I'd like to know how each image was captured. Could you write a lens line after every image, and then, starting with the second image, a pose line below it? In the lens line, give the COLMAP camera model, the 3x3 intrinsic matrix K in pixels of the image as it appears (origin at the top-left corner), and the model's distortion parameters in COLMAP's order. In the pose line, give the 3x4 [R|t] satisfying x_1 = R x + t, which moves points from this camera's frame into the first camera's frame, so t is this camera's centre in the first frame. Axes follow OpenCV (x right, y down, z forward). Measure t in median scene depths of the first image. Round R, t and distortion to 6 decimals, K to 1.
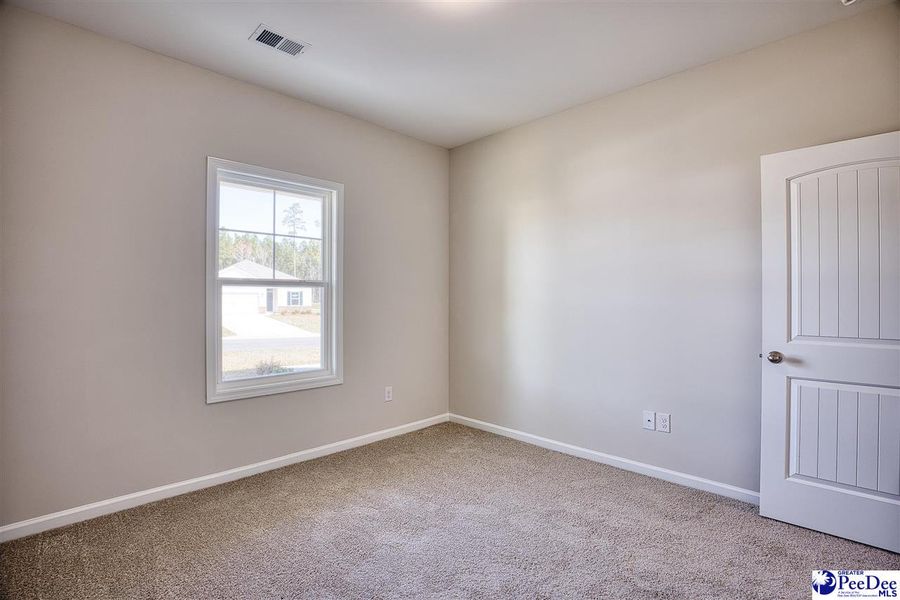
lens RADIAL K [[426.6, 0, 444.9], [0, 426.6, 298.6], [0, 0, 1]] dist [-0.059637, 0.015379]
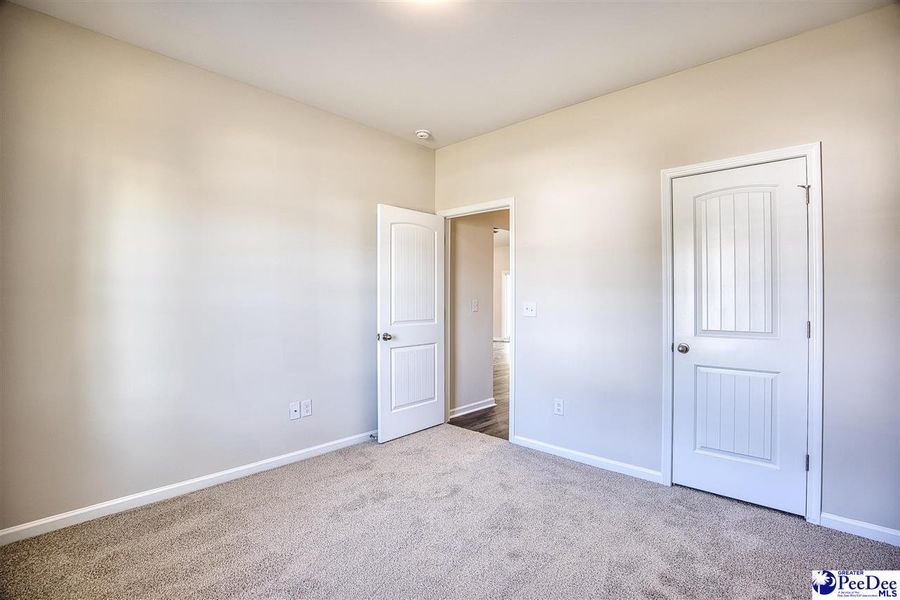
lens RADIAL K [[426.6, 0, 447.7], [0, 426.6, 296.2], [0, 0, 1]] dist [-0.059637, 0.015379]
pose [[-0.018568, -0.005848, 0.999811, -0.713827], [0.004461, 0.999972, 0.005931, -0.016398], [-0.999818, 0.004570, -0.018541, 0.714838]]
